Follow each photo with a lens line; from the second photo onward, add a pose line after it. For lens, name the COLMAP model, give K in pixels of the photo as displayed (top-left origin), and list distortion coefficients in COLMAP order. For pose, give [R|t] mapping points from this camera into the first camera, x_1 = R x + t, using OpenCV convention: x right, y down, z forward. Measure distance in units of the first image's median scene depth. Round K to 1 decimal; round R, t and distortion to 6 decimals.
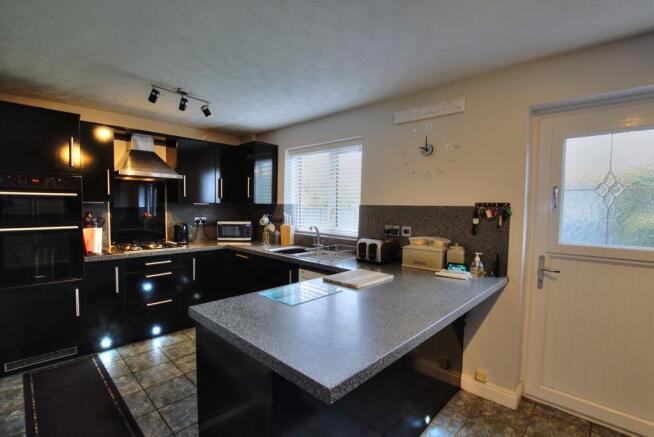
lens RADIAL K [[302.9, 0, 323.8], [0, 302.9, 220.6], [0, 0, 1]] dist [-0.034274, 0.000014]
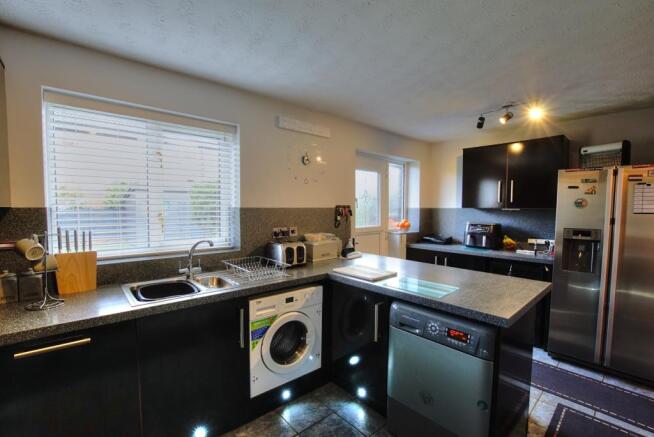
lens RADIAL K [[288.1, 0, 322.9], [0, 288.1, 222.3], [0, 0, 1]] dist [-0.030831, 0.000409]
pose [[0.079531, -0.064256, 0.994759, -0.615748], [0.046541, 0.997071, 0.060684, -0.045726], [-0.995745, 0.041470, 0.082288, 0.671321]]
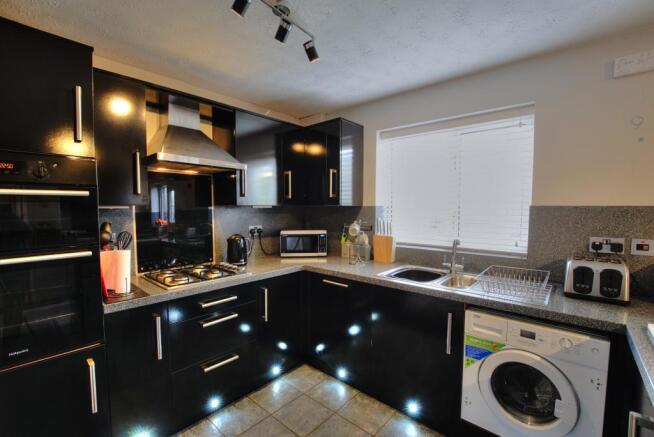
lens RADIAL K [[288.1, 0, 322.9], [0, 288.1, 222.3], [0, 0, 1]] dist [-0.030831, 0.000409]
pose [[0.999333, -0.015848, 0.032885, -0.336763], [0.015783, 0.999873, 0.002219, -0.022305], [-0.032916, -0.001699, 0.999457, 0.373314]]
